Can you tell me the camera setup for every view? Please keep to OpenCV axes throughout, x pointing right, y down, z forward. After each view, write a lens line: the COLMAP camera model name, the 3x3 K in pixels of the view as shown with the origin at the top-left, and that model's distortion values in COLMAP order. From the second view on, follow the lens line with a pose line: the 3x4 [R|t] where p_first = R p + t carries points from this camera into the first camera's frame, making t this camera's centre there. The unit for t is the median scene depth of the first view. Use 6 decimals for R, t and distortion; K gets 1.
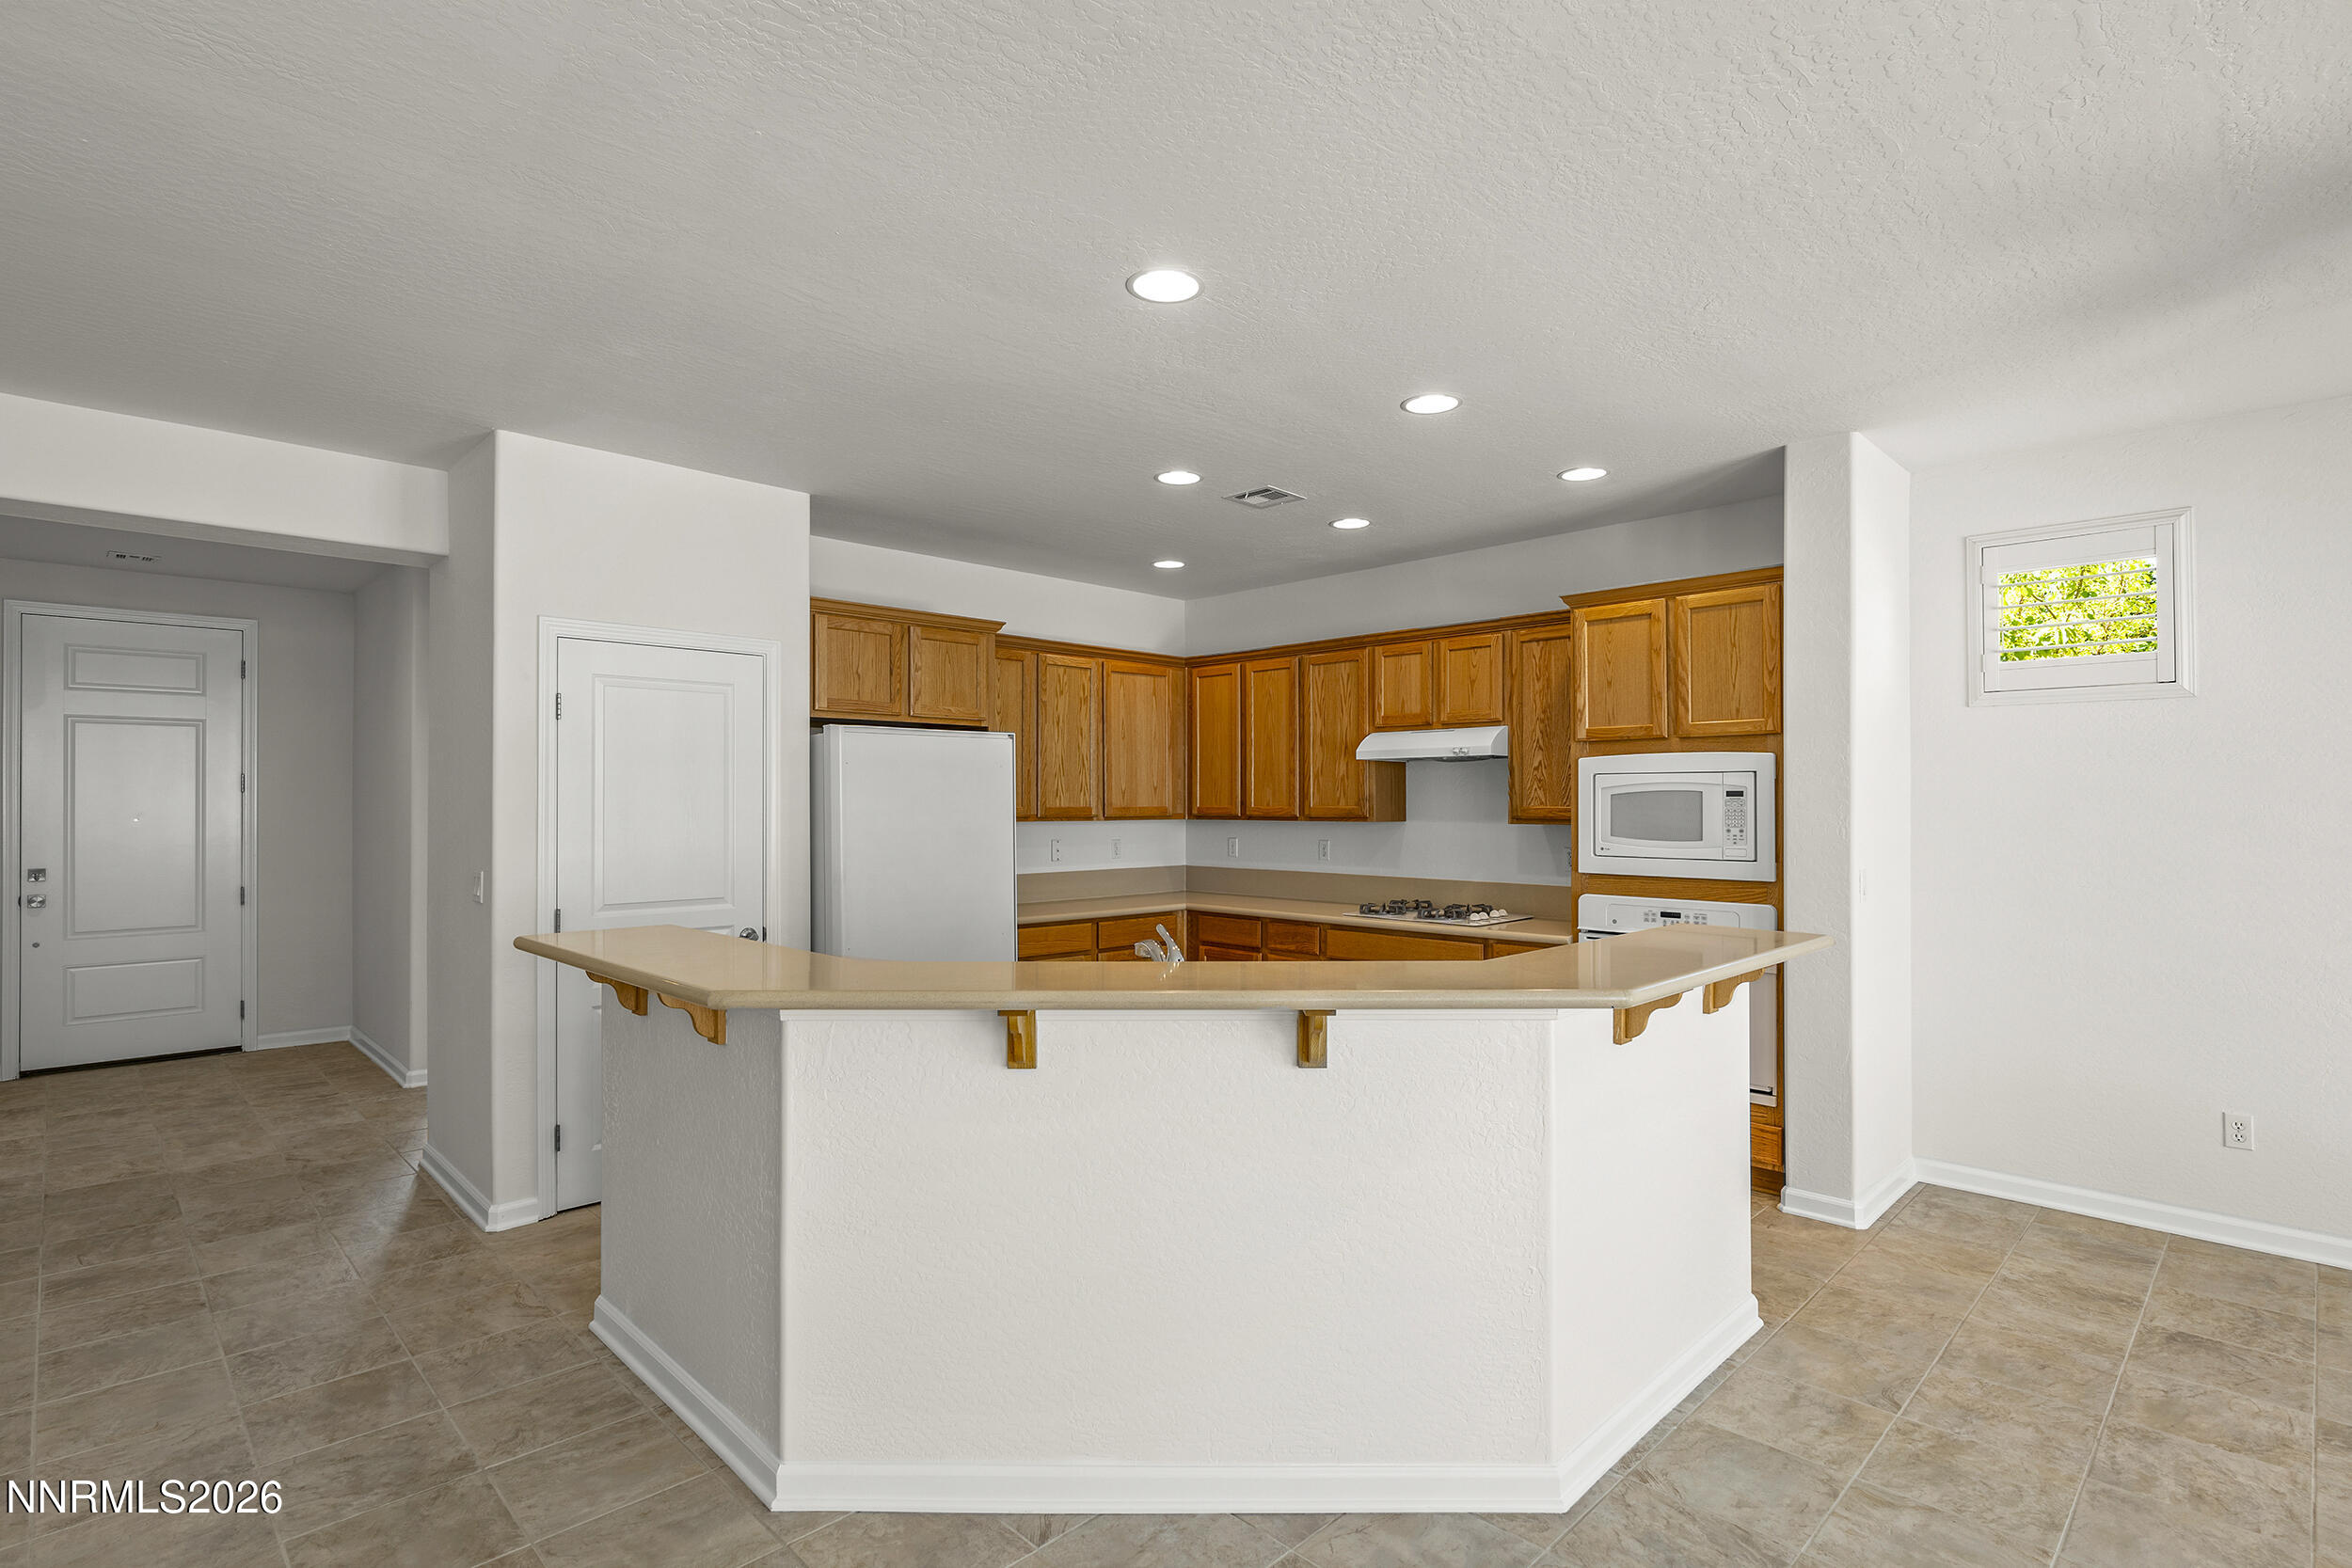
lens RADIAL K [[1114.5, 0, 1174.4], [0, 1114.5, 791.0], [0, 0, 1]] dist [-0.003705, -0.000080]
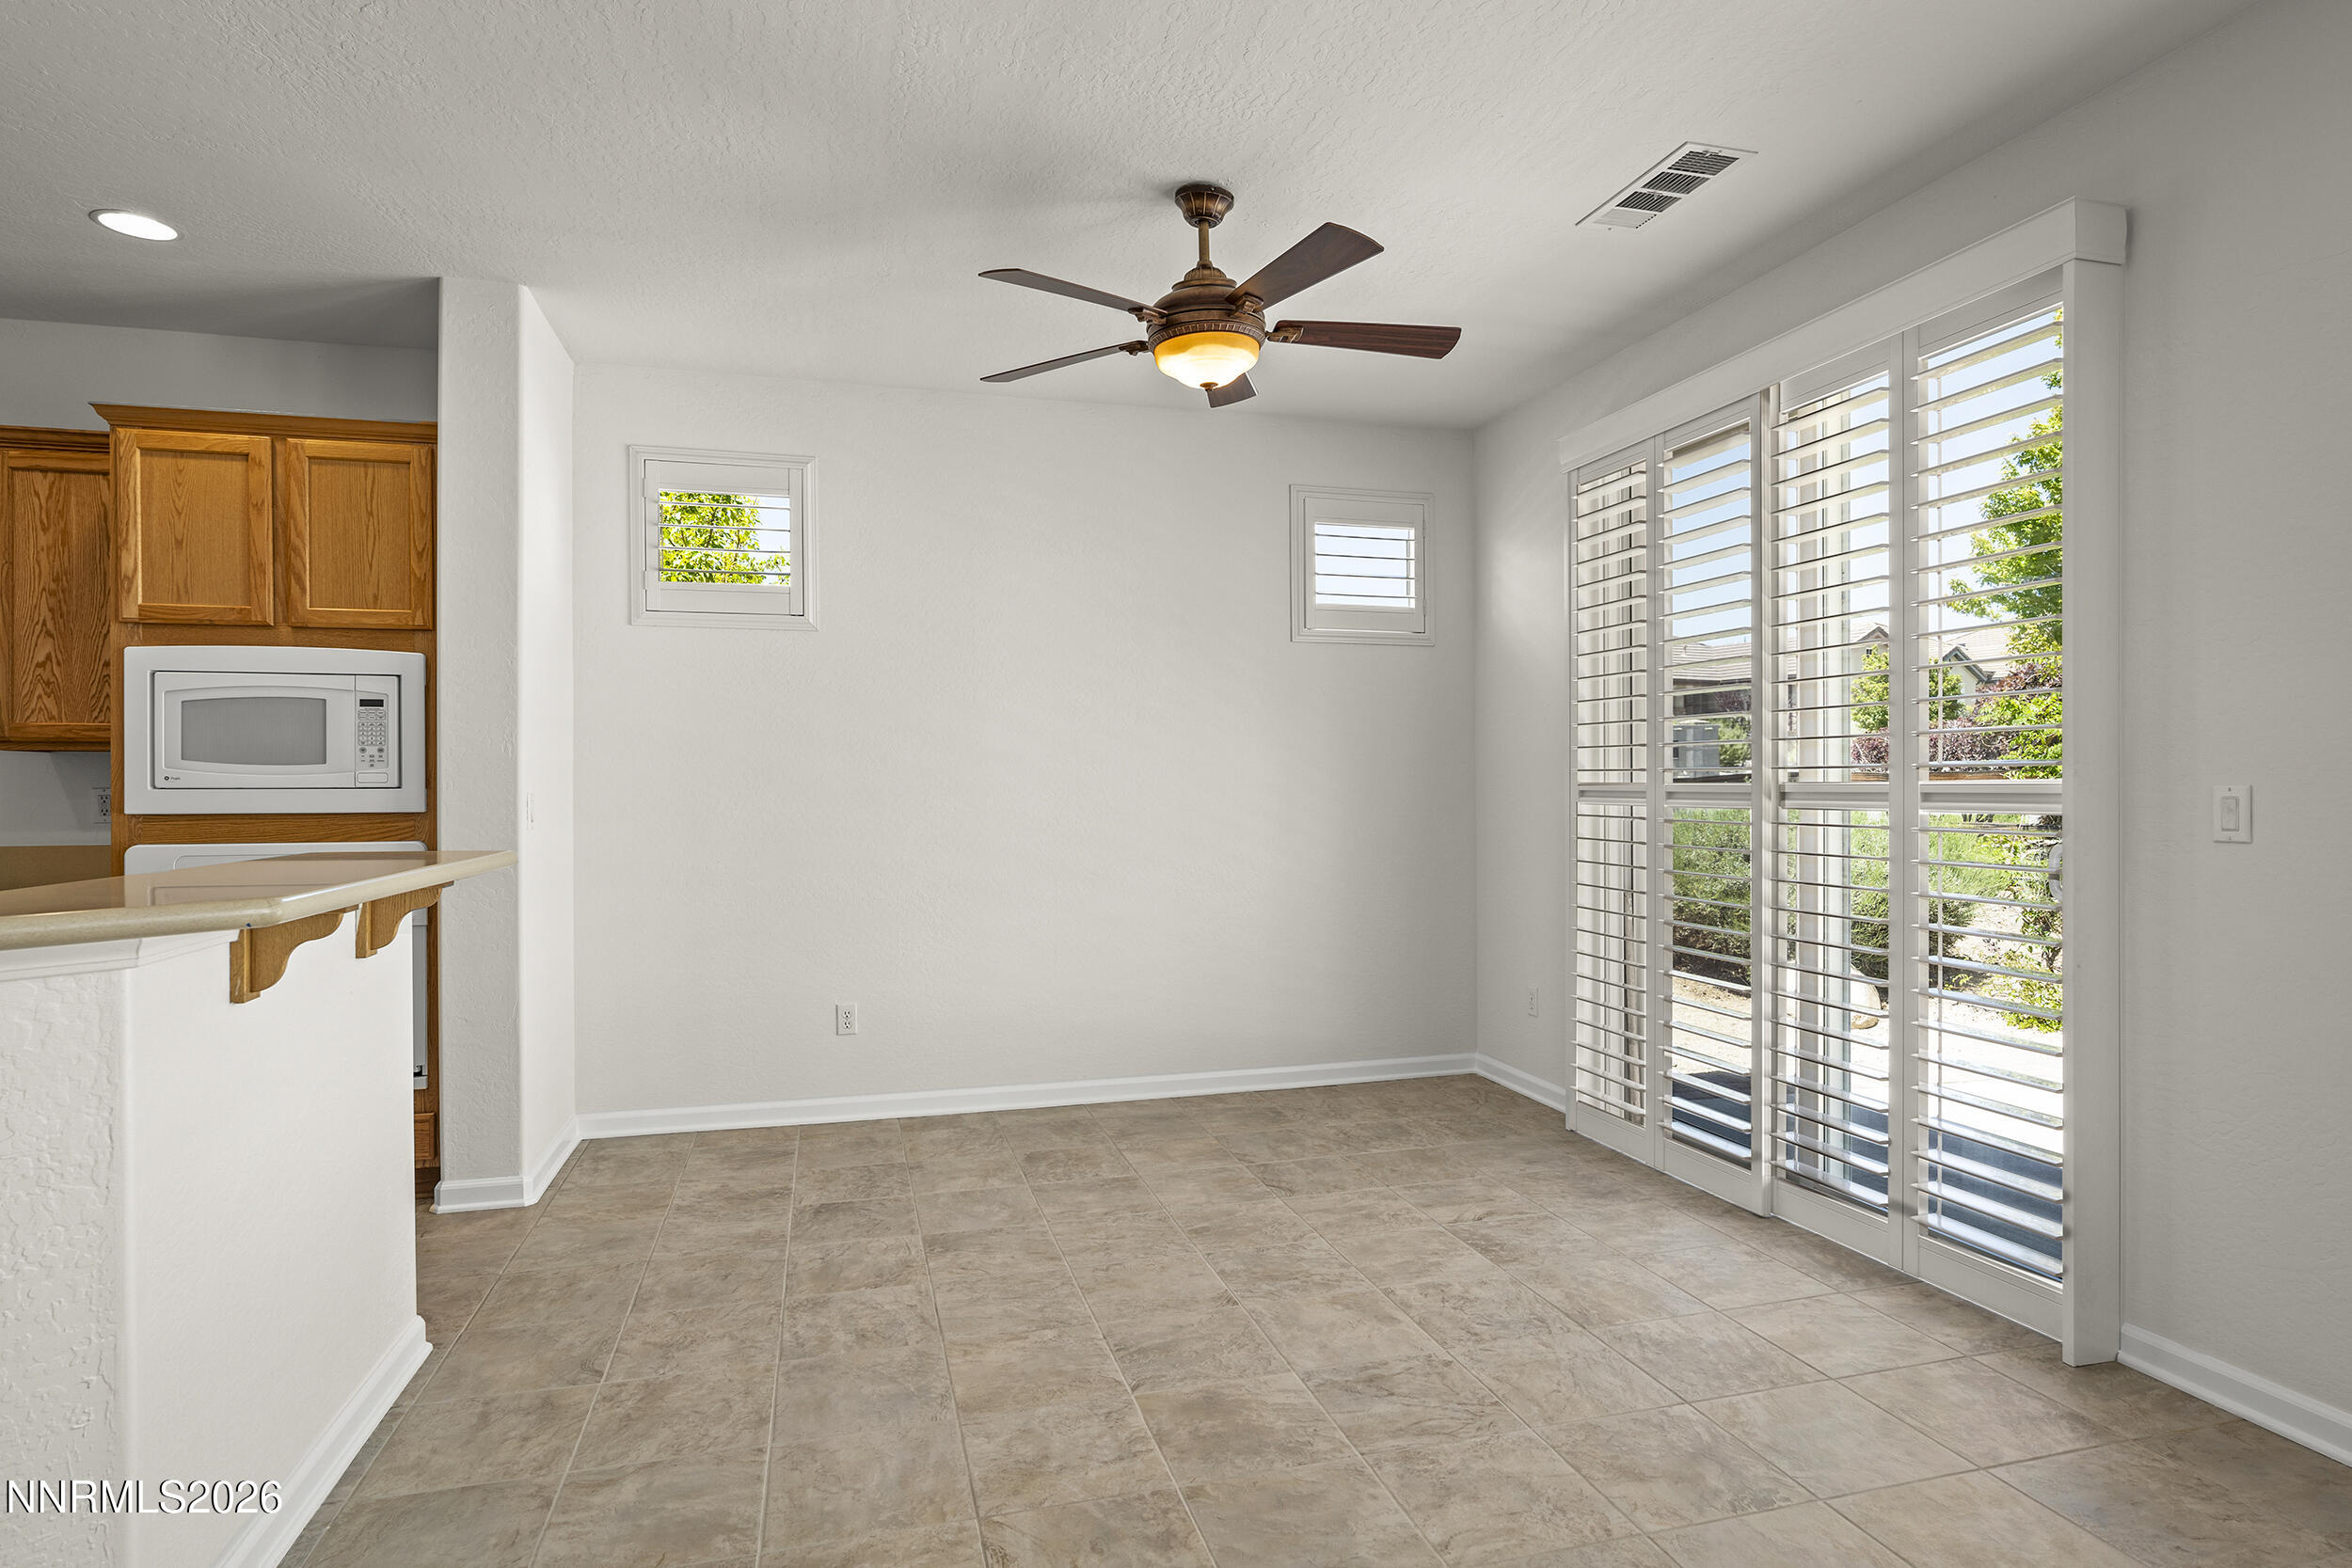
lens RADIAL K [[1259.9, 0, 1173.9], [0, 1259.9, 784.2], [0, 0, 1]] dist [-0.003194, -0.001437]
pose [[0.485682, 0.000087, 0.874136, 0.007055], [-0.010058, 0.999934, 0.005489, 0.057345], [-0.874078, -0.011458, 0.485651, 0.093837]]
